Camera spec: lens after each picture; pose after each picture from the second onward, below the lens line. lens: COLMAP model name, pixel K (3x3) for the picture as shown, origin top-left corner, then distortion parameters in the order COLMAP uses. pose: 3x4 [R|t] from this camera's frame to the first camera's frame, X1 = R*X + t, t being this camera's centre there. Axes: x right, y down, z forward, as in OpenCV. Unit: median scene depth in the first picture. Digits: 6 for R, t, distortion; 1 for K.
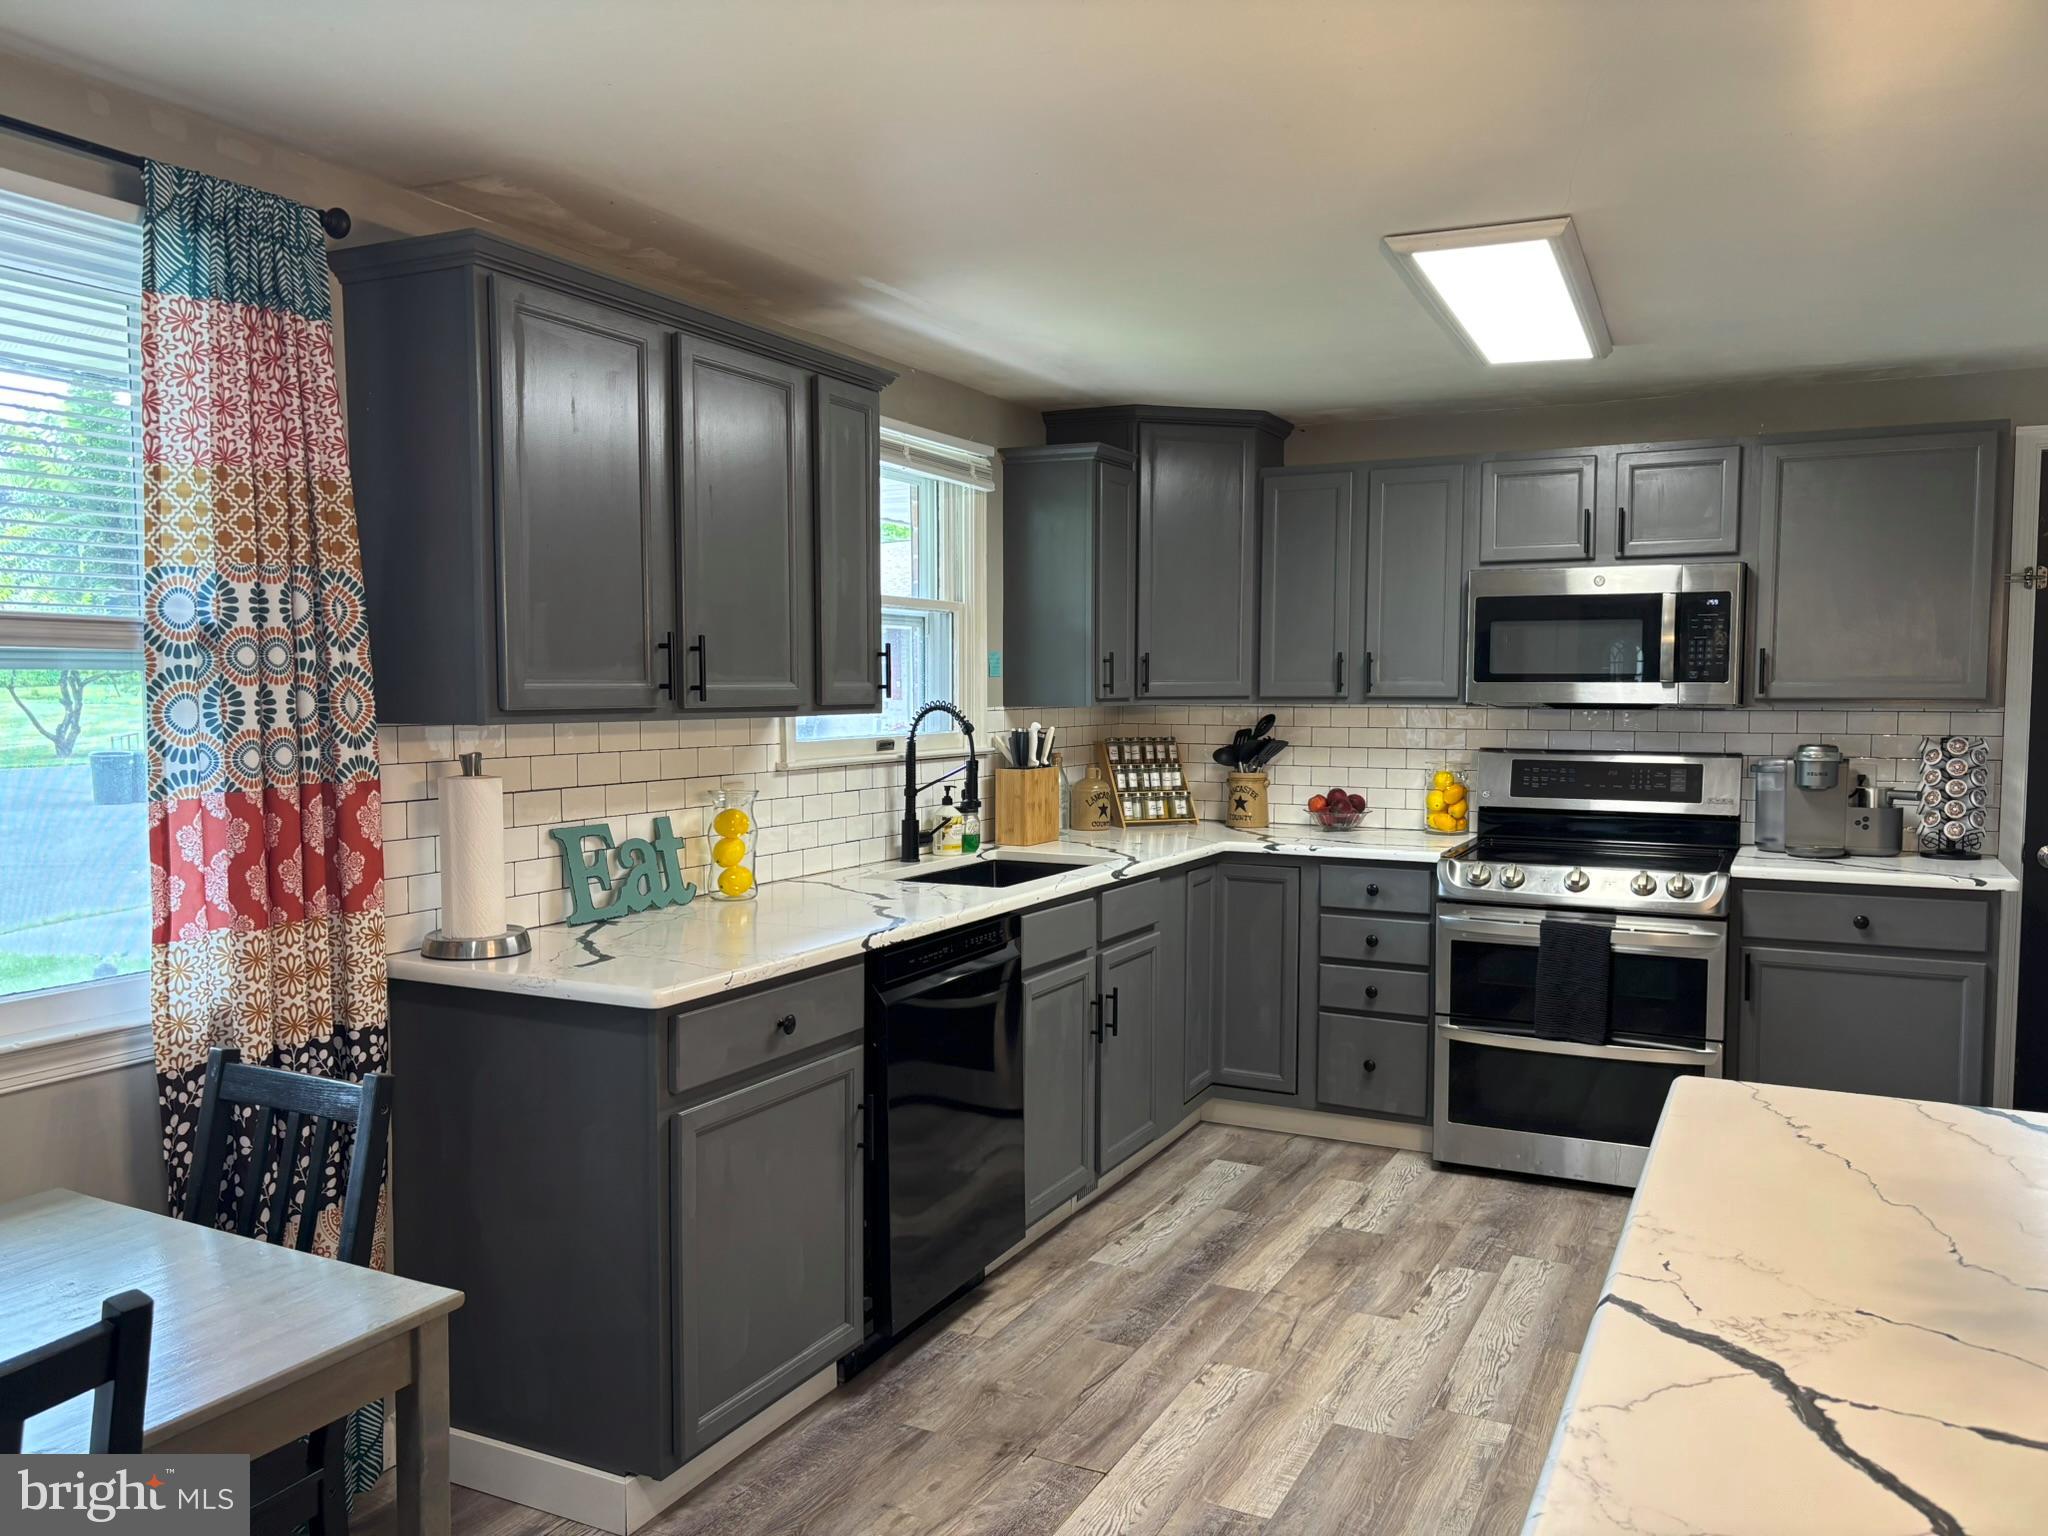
lens RADIAL K [[1552.8, 0, 1027.7], [0, 1552.8, 789.2], [0, 0, 1]] dist [0.055819, -0.065988]
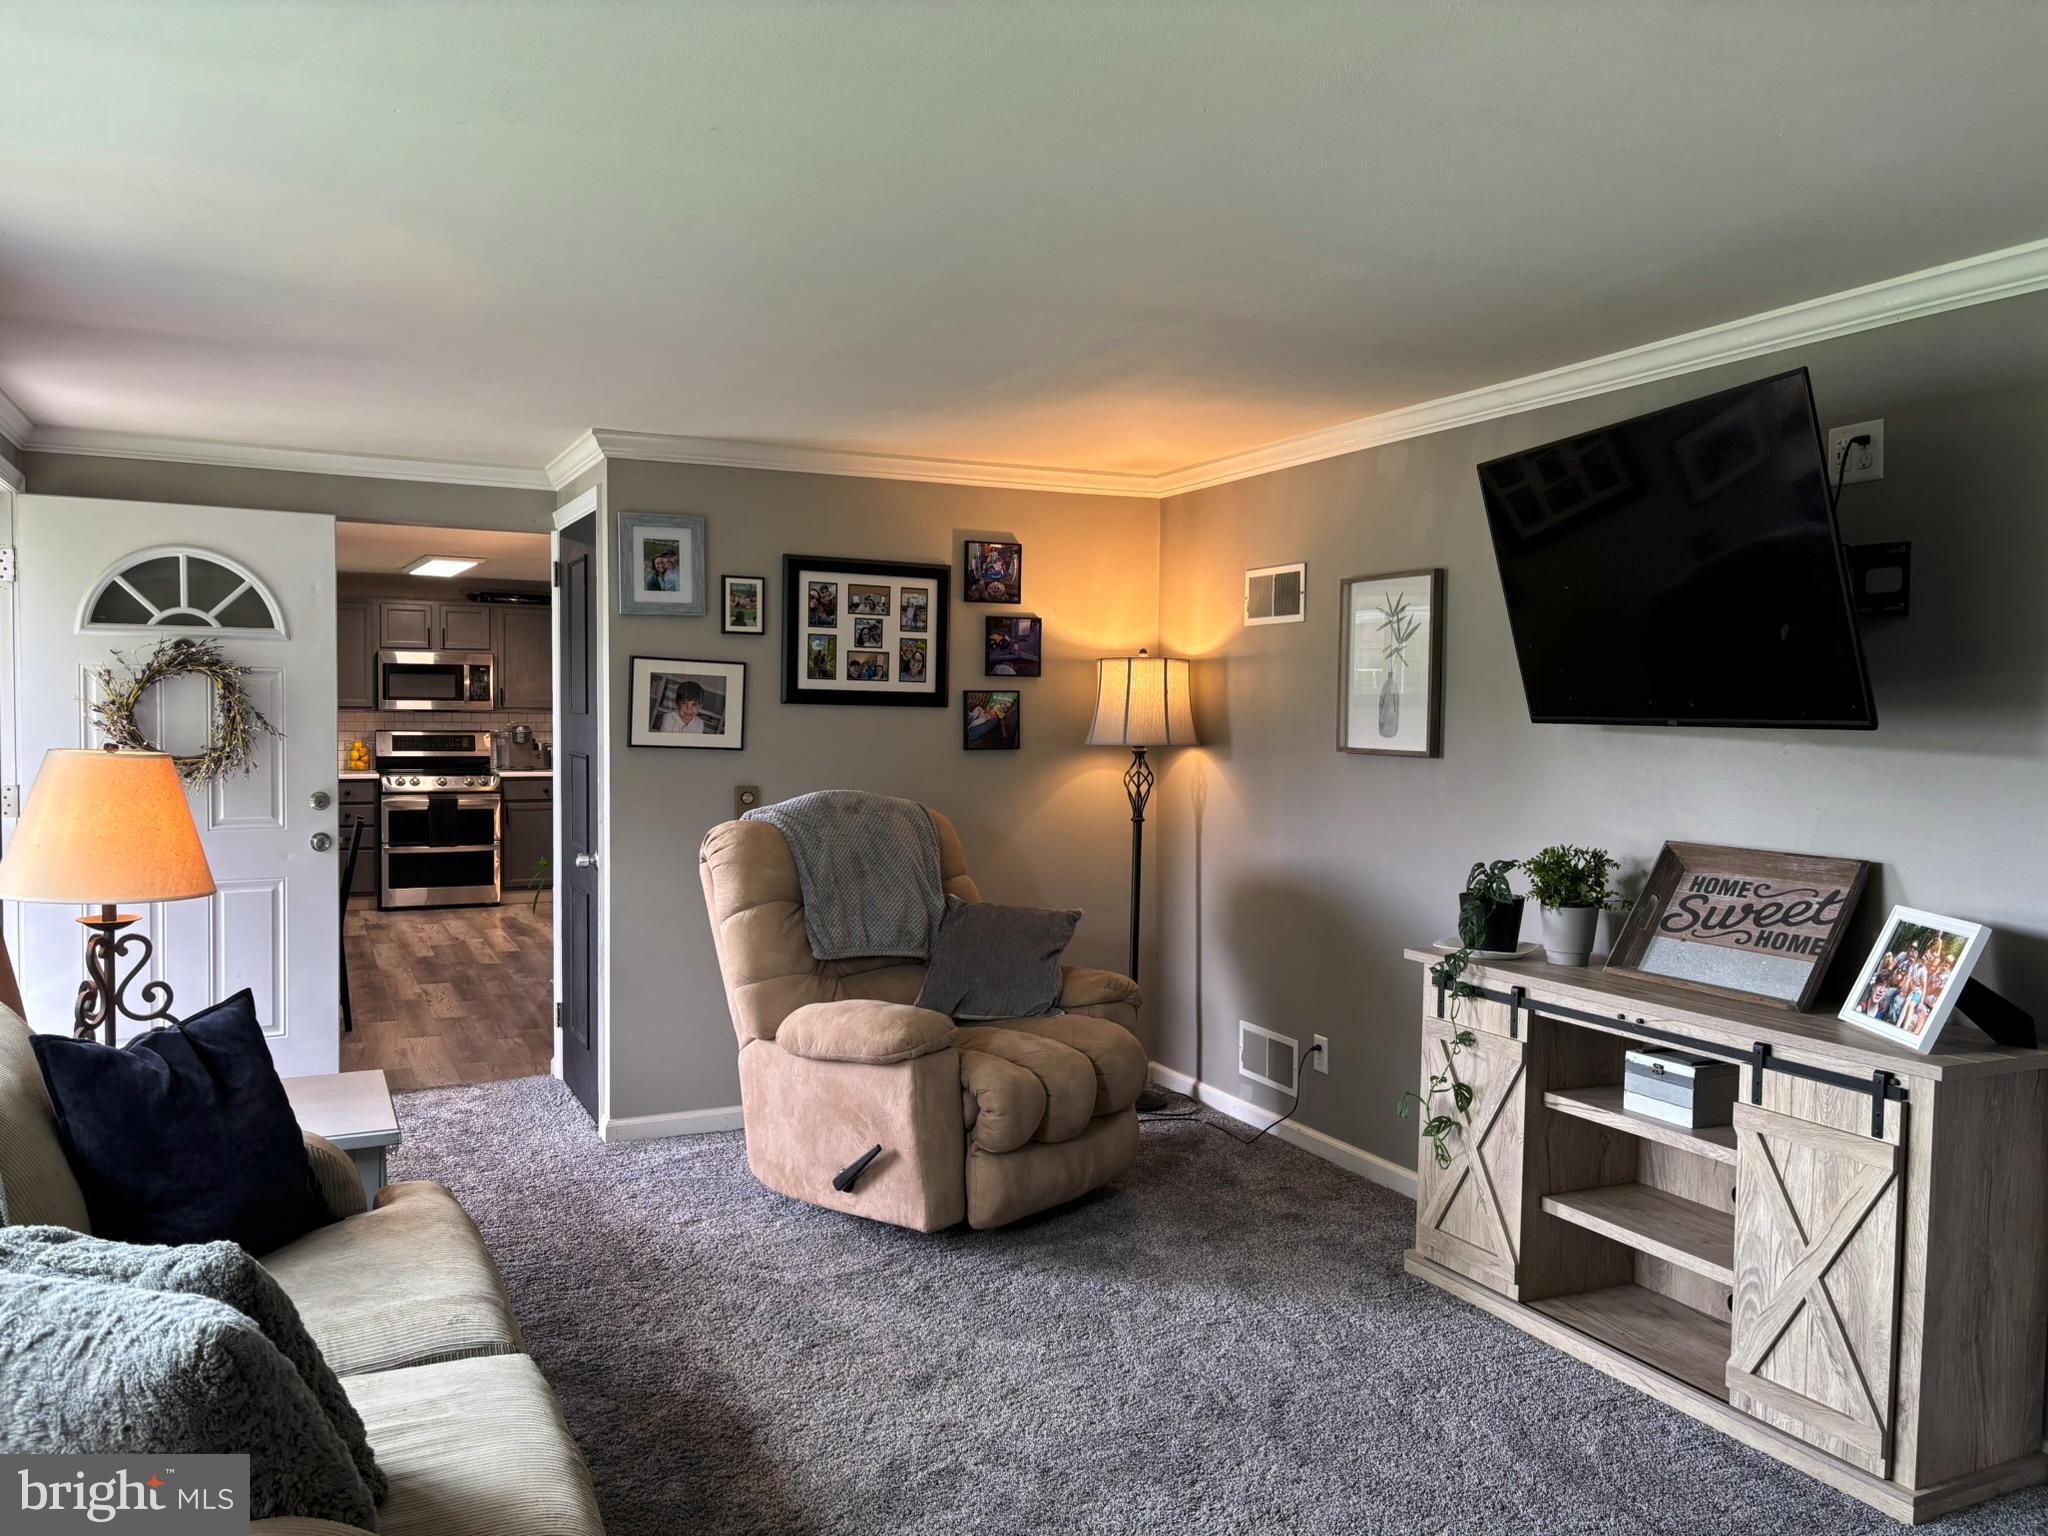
lens RADIAL K [[1552.8, 0, 1032.2], [0, 1552.8, 776.1], [0, 0, 1]] dist [0.055819, -0.065988]
pose [[0.611586, -0.030891, 0.790574, -1.248860], [0.043809, 0.999027, 0.005146, 0.094691], [-0.789964, 0.031487, 0.612344, -1.515217]]
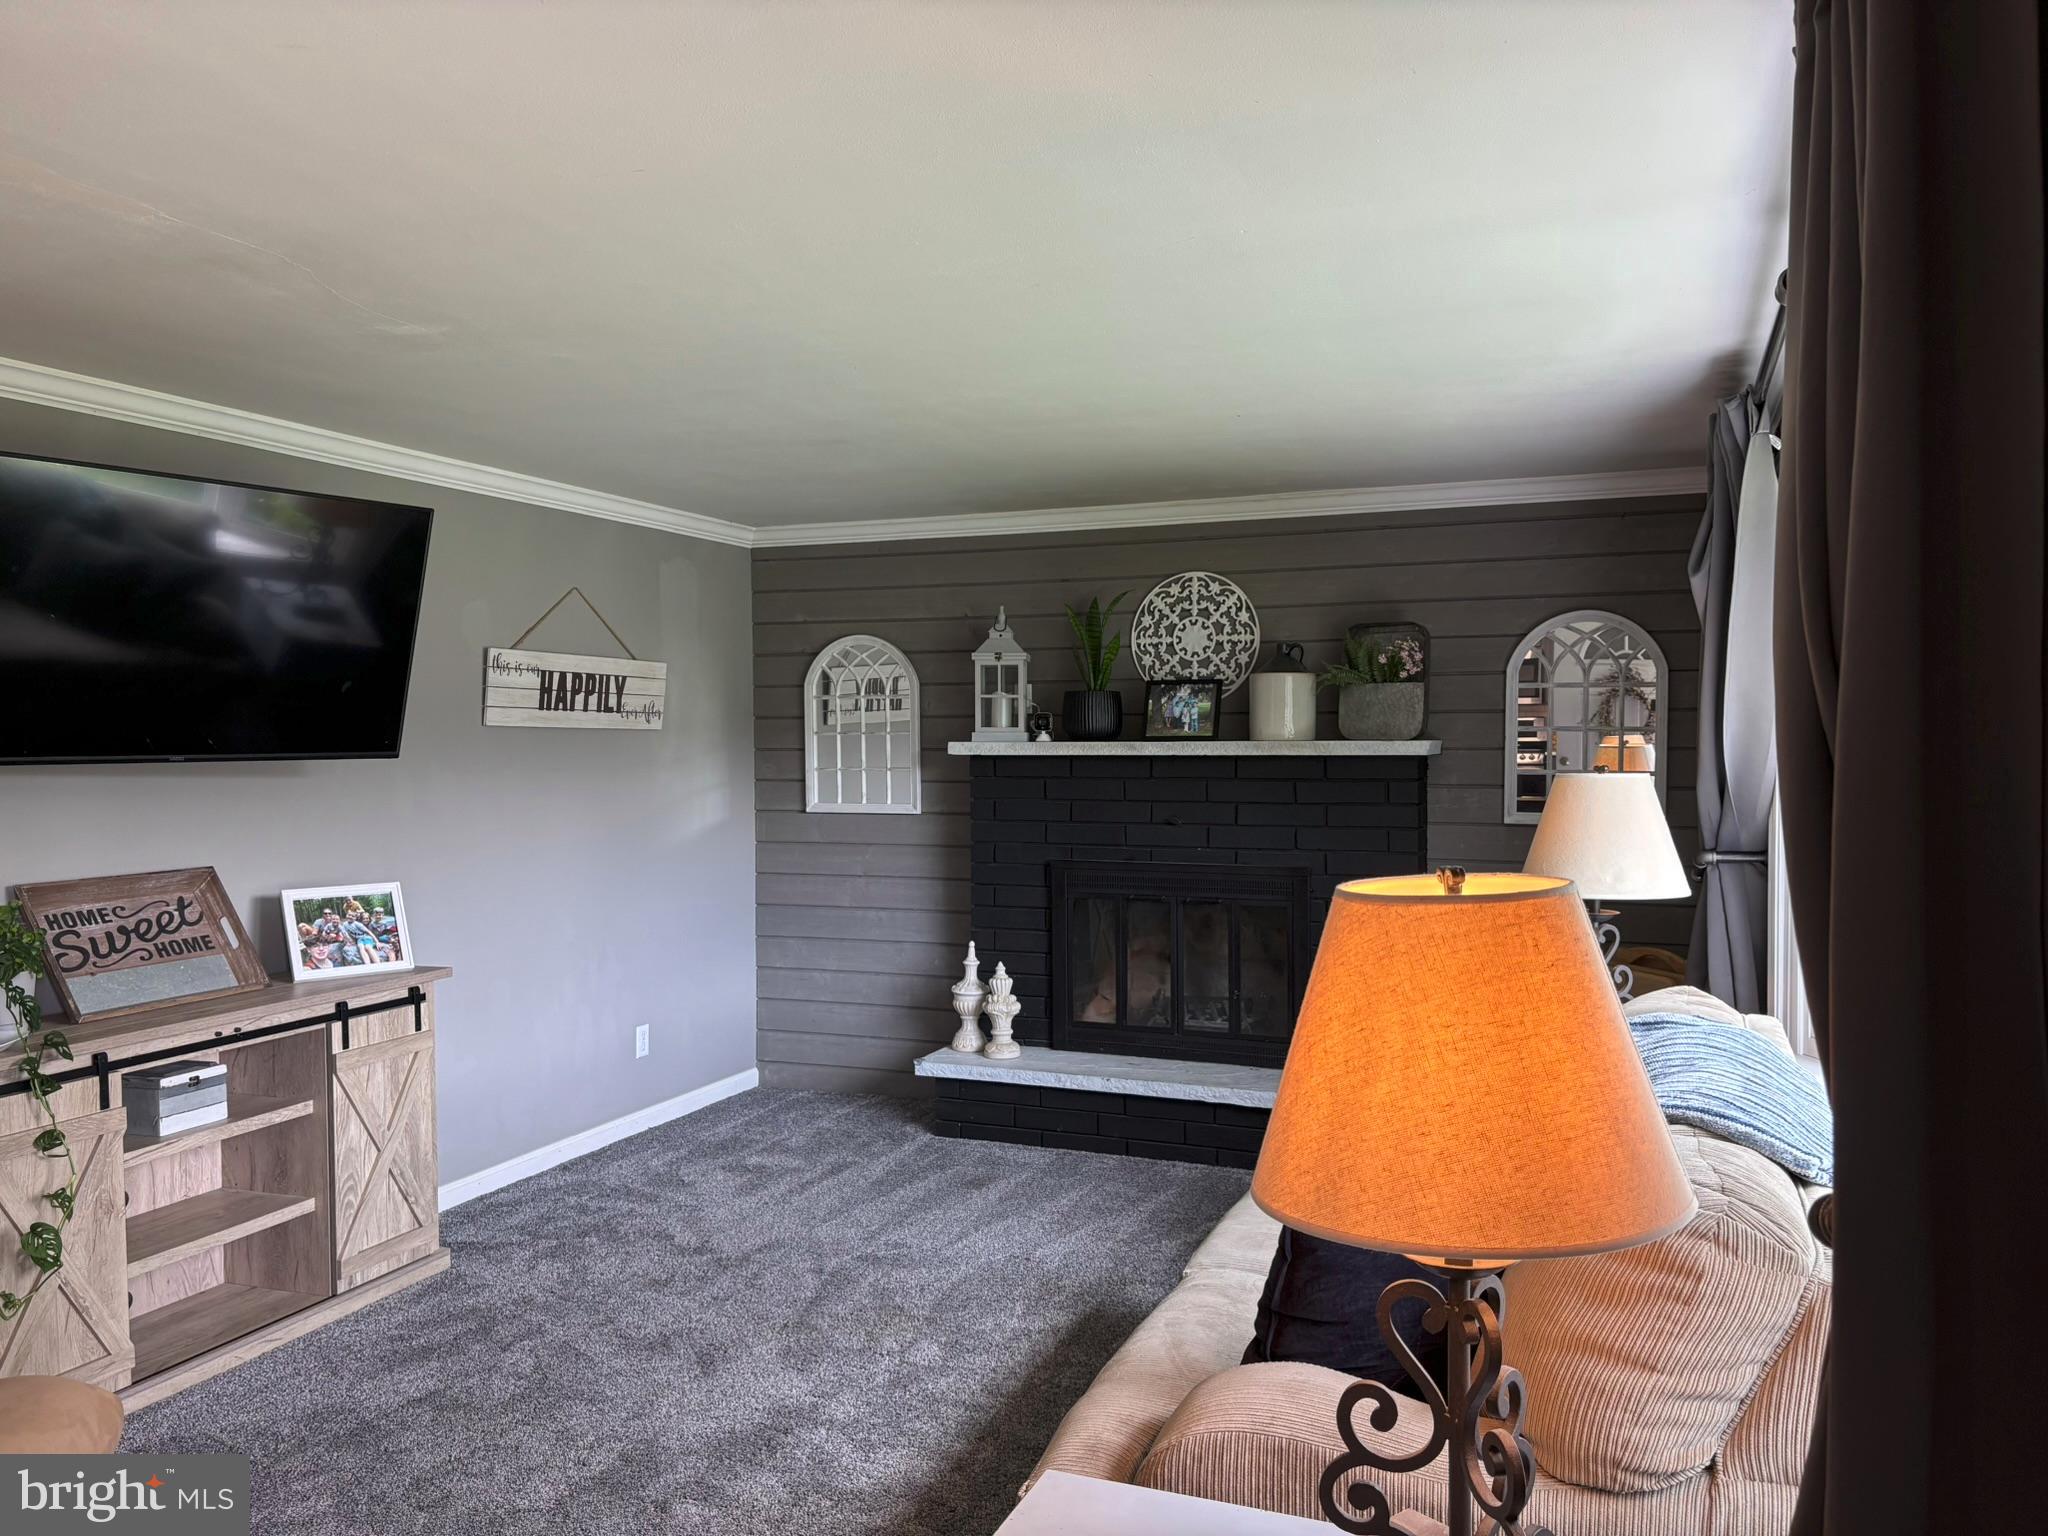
lens RADIAL K [[1552.8, 0, 1027.1], [0, 1552.8, 784.4], [0, 0, 1]] dist [0.055819, -0.065988]
pose [[-0.996207, 0.006154, -0.086802, -0.725156], [-0.002633, 0.994908, 0.100749, -0.003325], [0.086980, 0.100595, -0.991118, -0.185507]]
